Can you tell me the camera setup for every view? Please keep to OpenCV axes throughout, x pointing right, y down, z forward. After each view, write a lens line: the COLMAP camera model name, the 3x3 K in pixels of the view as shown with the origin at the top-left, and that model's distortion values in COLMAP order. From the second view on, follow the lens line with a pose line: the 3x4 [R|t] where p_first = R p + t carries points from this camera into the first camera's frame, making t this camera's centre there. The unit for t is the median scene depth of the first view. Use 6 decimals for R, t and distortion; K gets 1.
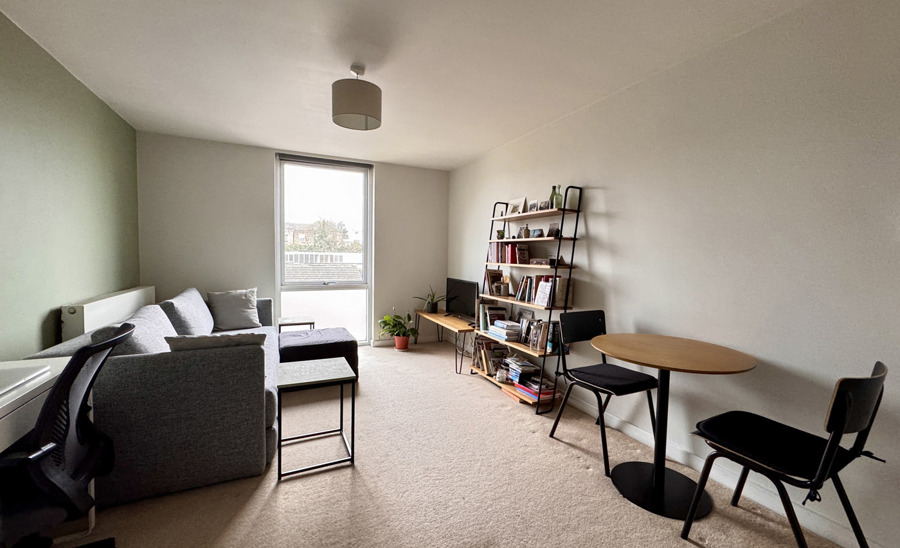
lens RADIAL K [[355.4, 0, 450.0], [0, 355.4, 274.0], [0, 0, 1]] dist [0.000434, -0.000066]
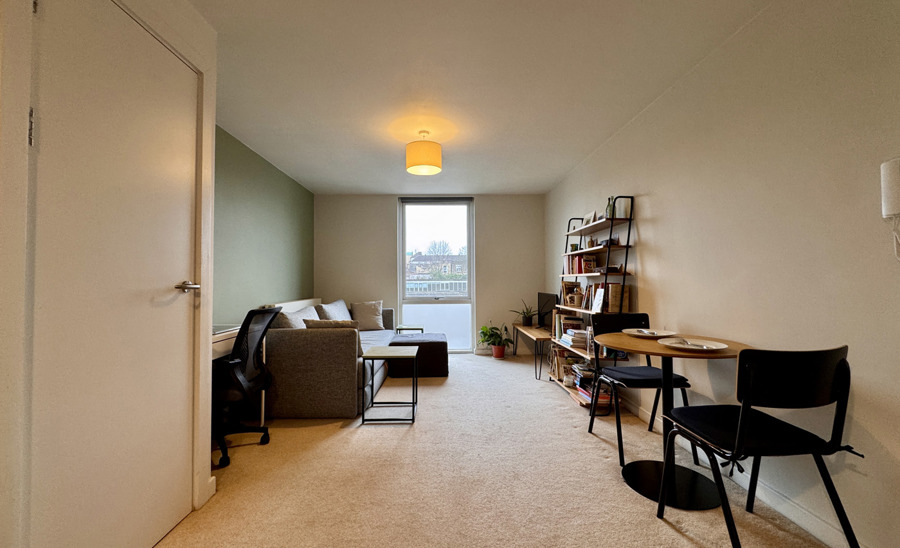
lens RADIAL K [[355.4, 0, 450.0], [0, 355.4, 274.0], [0, 0, 1]] dist [0.000434, -0.000066]
pose [[0.913454, -0.032591, -0.405635, 0.259885], [0.001275, 0.997012, -0.077235, 0.052584], [0.406941, 0.070033, 0.910766, -0.121274]]
